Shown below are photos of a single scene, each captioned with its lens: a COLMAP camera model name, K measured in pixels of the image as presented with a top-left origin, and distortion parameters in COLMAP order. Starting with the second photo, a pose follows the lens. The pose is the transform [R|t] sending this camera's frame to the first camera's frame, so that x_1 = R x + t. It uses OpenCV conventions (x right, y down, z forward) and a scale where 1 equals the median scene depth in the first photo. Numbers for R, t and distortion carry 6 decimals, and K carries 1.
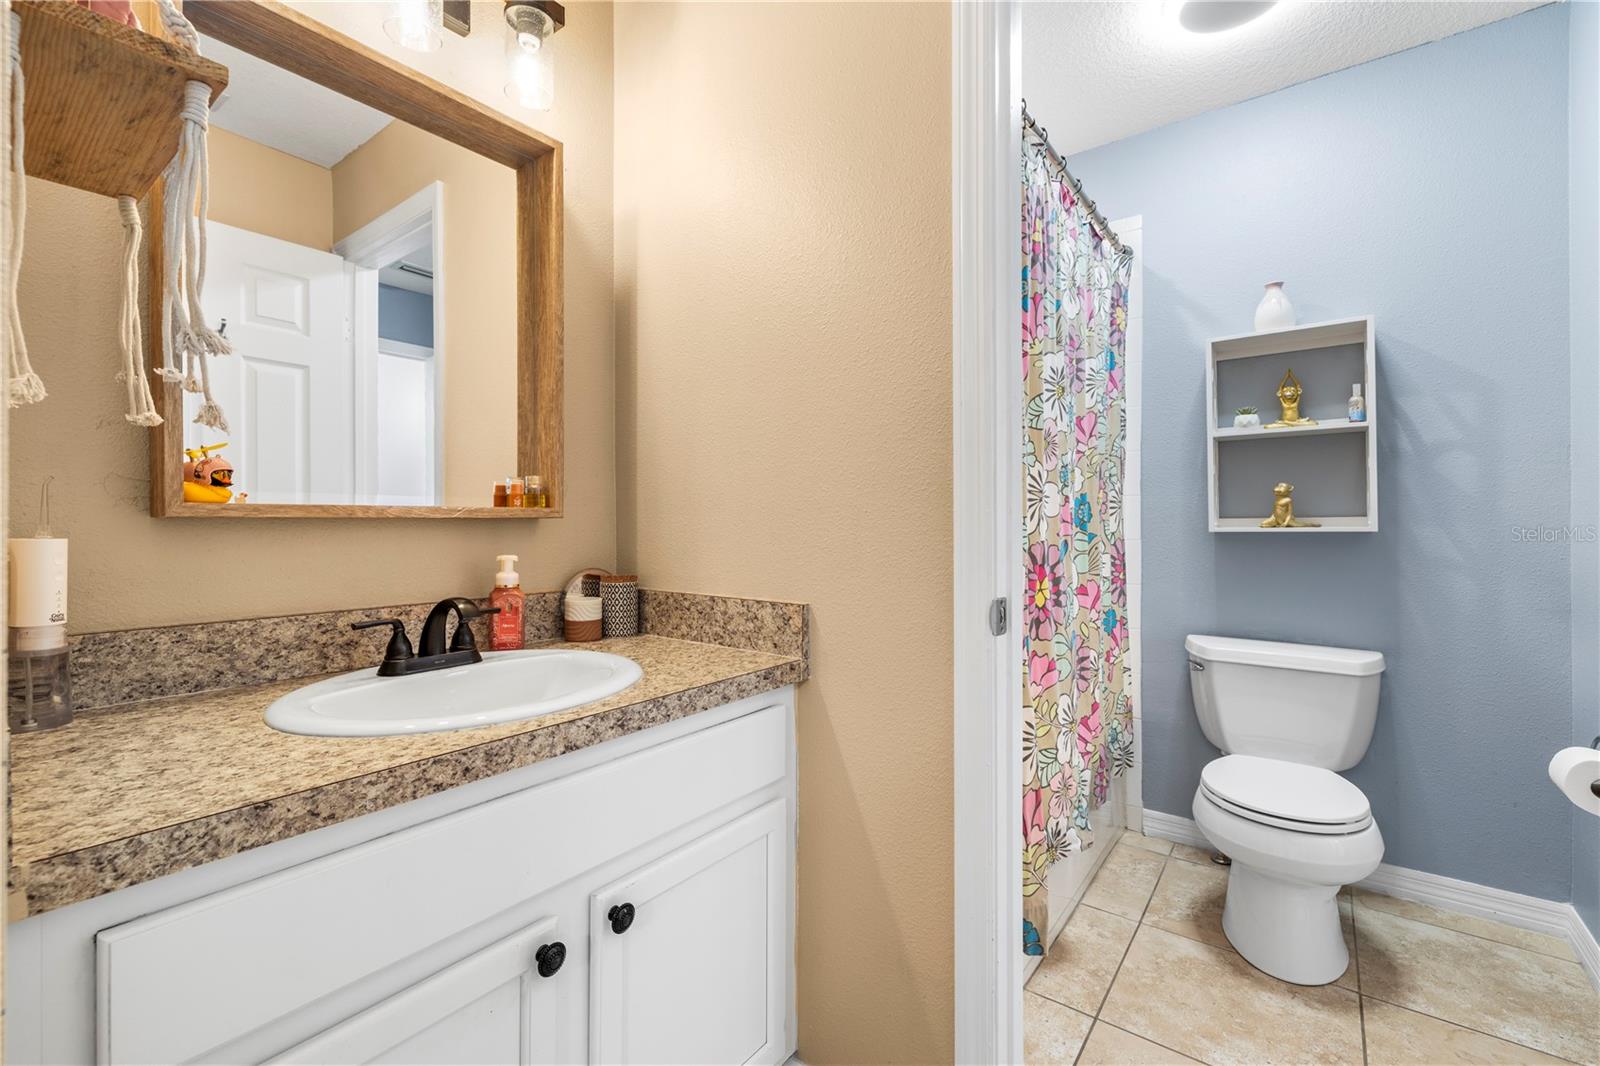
lens RADIAL K [[678.7, 0, 798.3], [0, 678.7, 522.2], [0, 0, 1]] dist [0.002241, 0.000514]
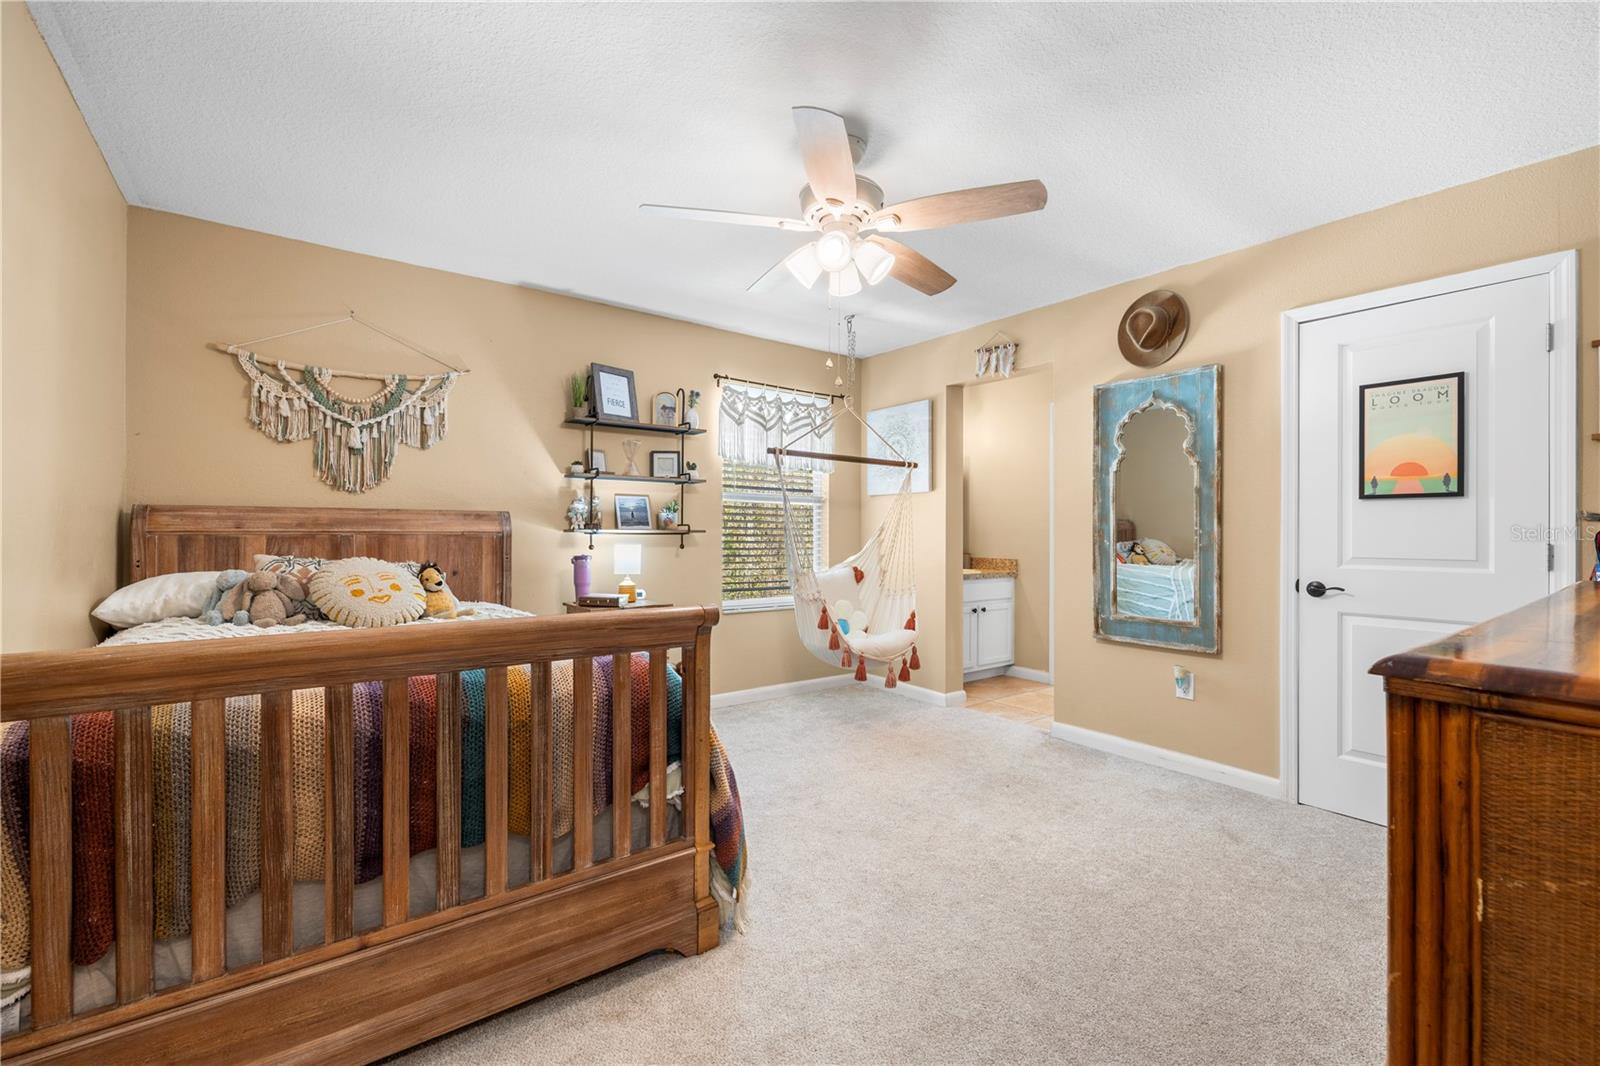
lens RADIAL K [[678.7, 0, 791.2], [0, 678.7, 533.1], [0, 0, 1]] dist [0.002241, 0.000514]
pose [[0.959054, 0.007447, -0.283126, -0.113137], [-0.005835, 0.999962, 0.006534, -0.051194], [0.283164, -0.004614, 0.959060, -2.767077]]
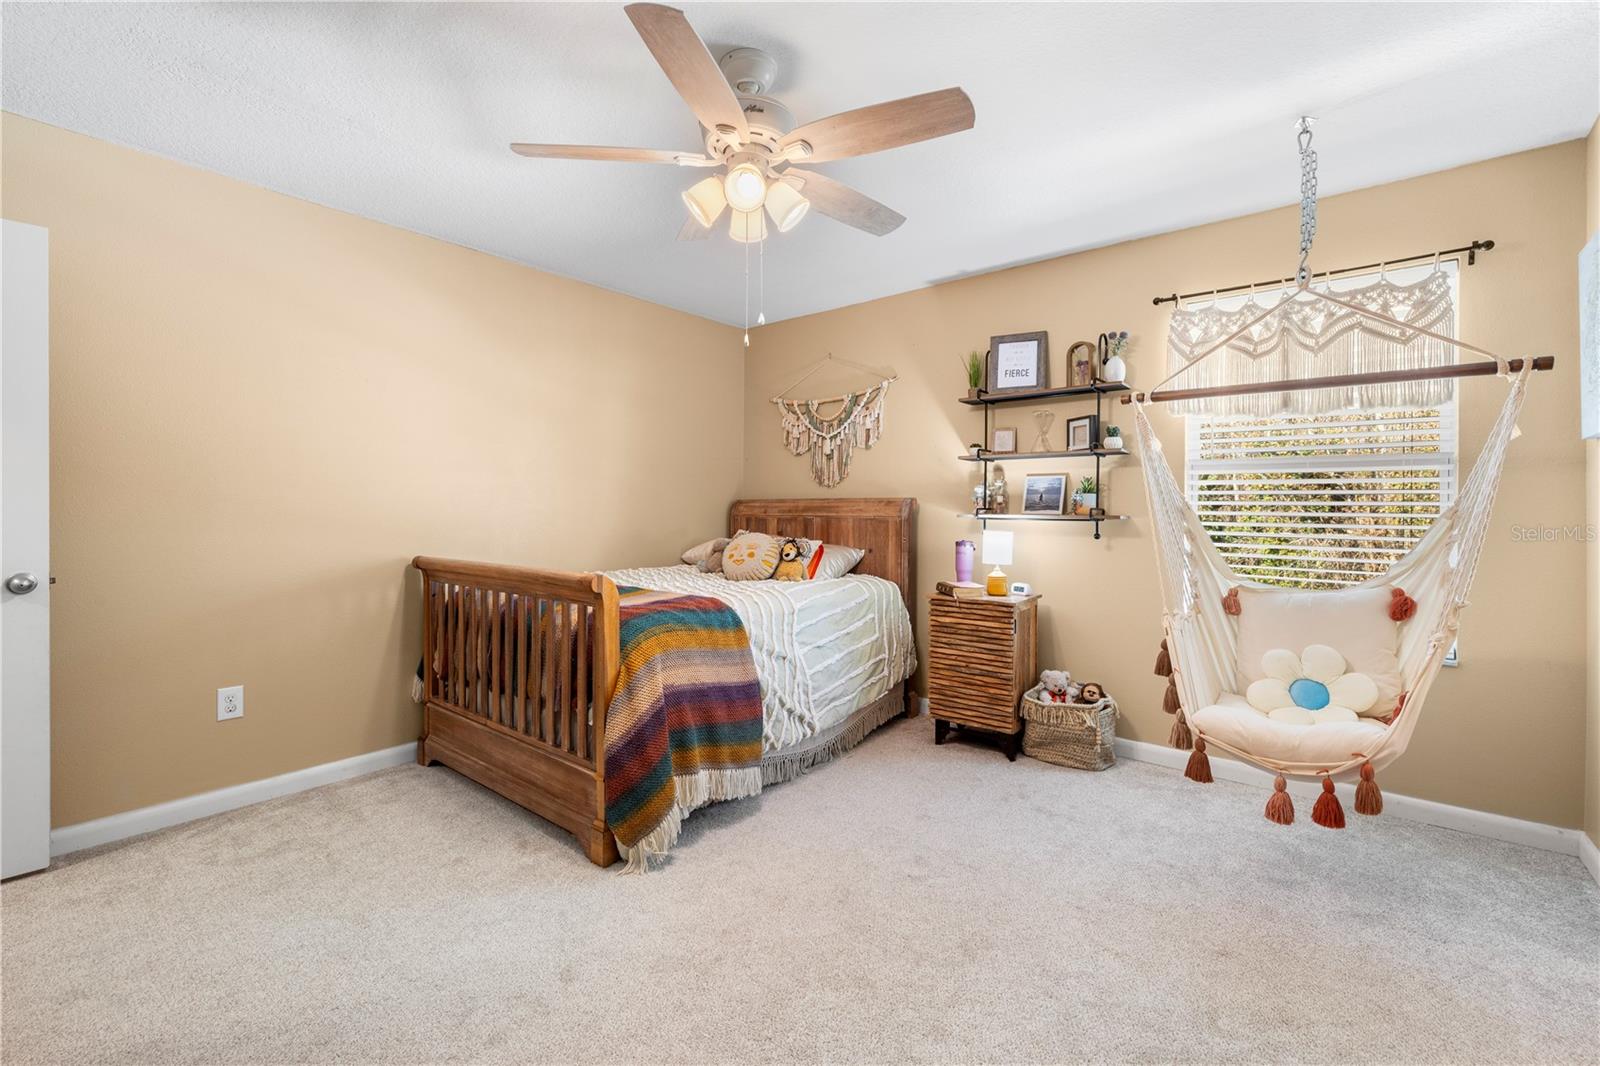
lens RADIAL K [[678.7, 0, 801.9], [0, 678.7, 515.4], [0, 0, 1]] dist [0.002241, 0.000514]
pose [[-0.035651, 0.004311, -0.999355, 0.805849], [-0.005034, 0.999977, 0.004493, -0.048000], [0.999352, 0.005191, -0.035629, -1.203337]]
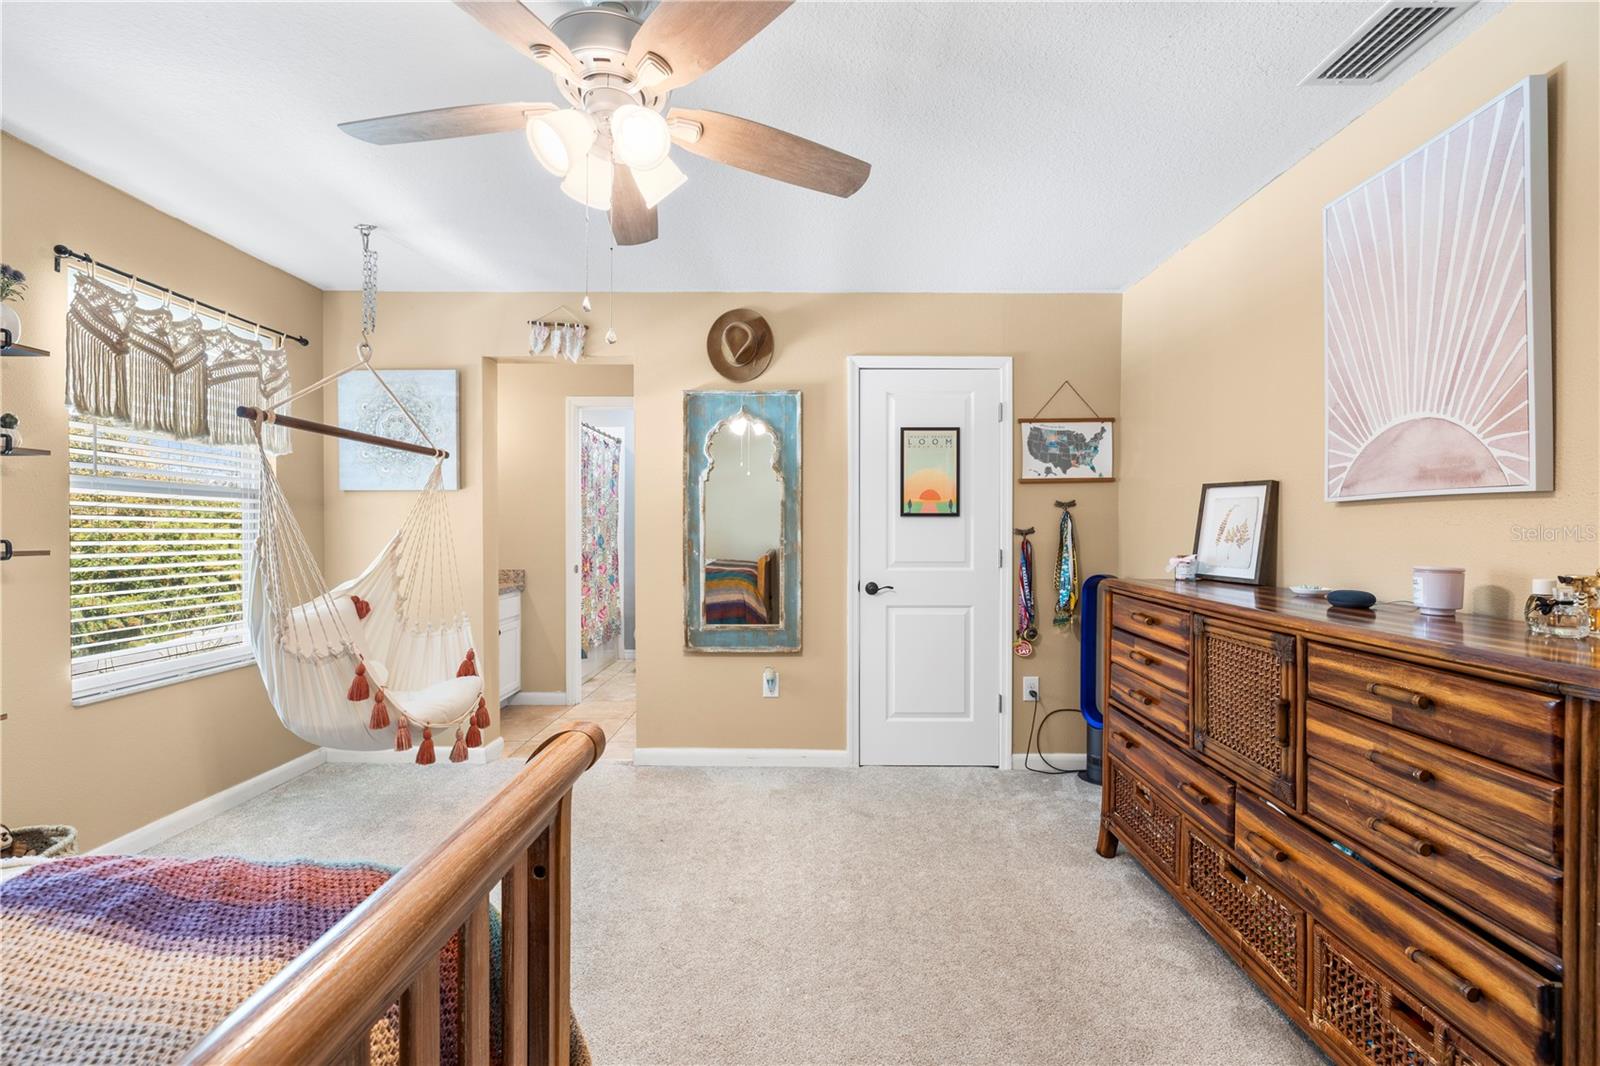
lens RADIAL K [[678.7, 0, 797.2], [0, 678.7, 533.7], [0, 0, 1]] dist [0.002241, 0.000514]
pose [[0.804801, -0.001340, 0.593544, -0.782824], [-0.005459, 0.999938, 0.009660, -0.096379], [-0.593520, -0.011014, 0.804744, -2.284221]]
